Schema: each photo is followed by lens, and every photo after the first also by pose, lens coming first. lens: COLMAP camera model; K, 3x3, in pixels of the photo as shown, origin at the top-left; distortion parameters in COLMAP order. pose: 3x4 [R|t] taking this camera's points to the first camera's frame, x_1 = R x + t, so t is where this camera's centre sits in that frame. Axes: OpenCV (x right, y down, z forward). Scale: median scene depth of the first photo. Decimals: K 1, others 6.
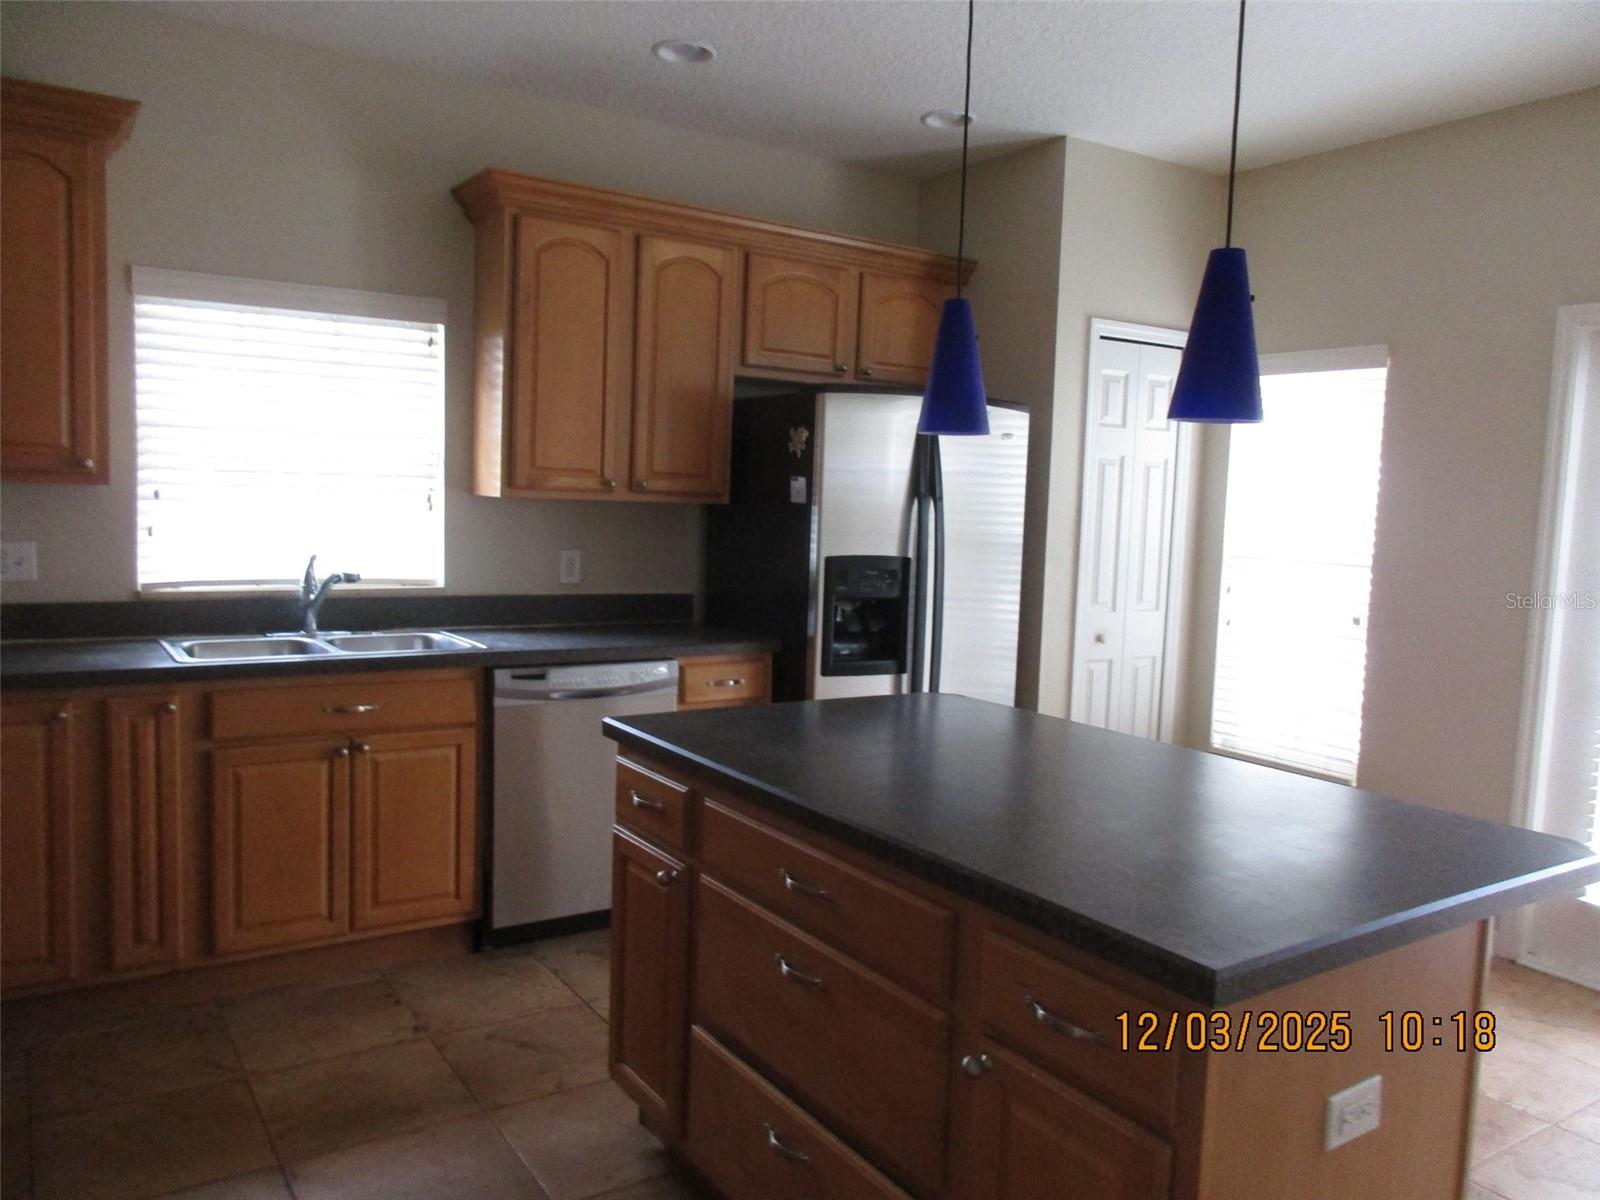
lens RADIAL K [[1199.5, 0, 800.0], [0, 1199.5, 600.0], [0, 0, 1]] dist [-0.001570, -0.002329]
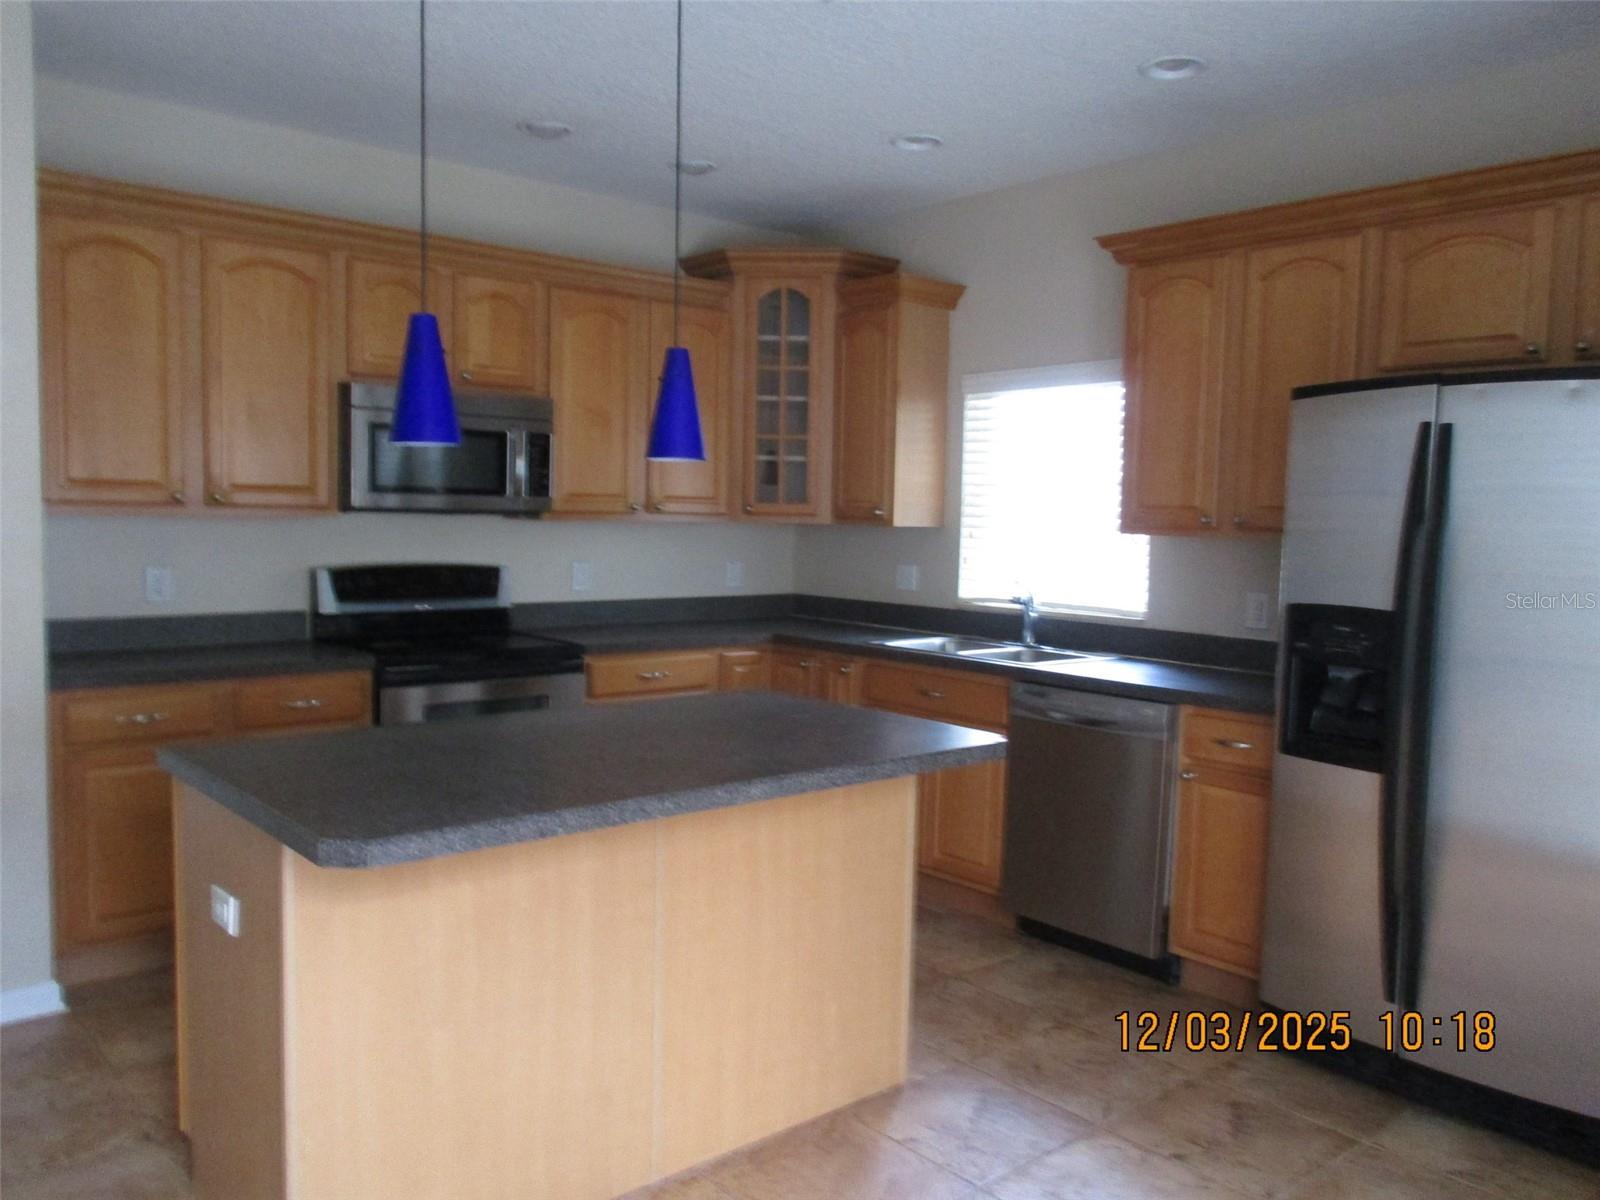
lens RADIAL K [[1220.8, 0, 800.0], [0, 1220.8, 600.0], [0, 0, 1]] dist [0.000567, -0.000099]
pose [[0.127074, 0.034393, -0.991297, 0.821720], [-0.107641, 0.993975, 0.020687, -0.020118], [0.986035, 0.104076, 0.130010, 0.604954]]
